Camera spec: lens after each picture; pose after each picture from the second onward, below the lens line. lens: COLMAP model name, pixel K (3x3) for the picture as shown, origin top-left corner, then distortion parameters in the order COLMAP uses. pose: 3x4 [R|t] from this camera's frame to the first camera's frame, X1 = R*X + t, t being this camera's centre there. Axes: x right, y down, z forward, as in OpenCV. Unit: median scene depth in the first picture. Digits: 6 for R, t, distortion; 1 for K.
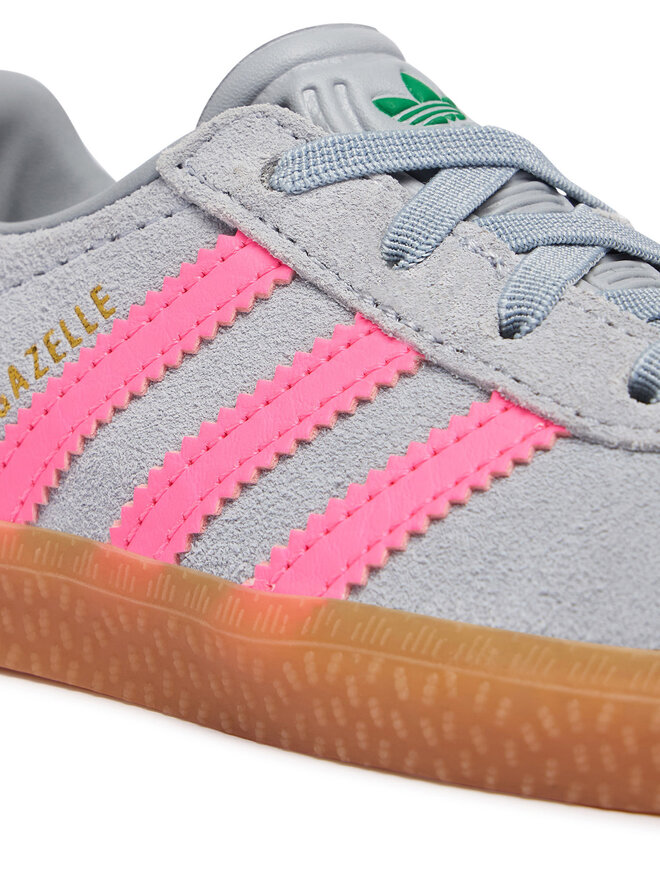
lens RADIAL K [[4180.6, 0, 329.6], [0, 4180.6, 439.9], [0, 0, 1]] dist [-0.221487, 0.000000]
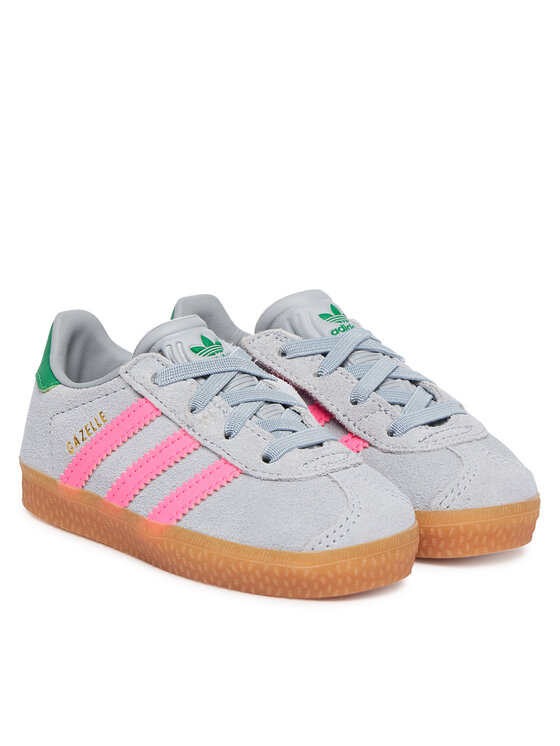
lens RADIAL K [[3544.0, 0, 280.2], [0, 3544.0, 373.0], [0, 0, 1]] dist [-0.221487, 0.000000]
pose [[0.995686, -0.017670, -0.091087, 0.319393], [0.029649, 0.990821, 0.131891, -0.414507], [0.087920, -0.134023, 0.987070, -1.572693]]
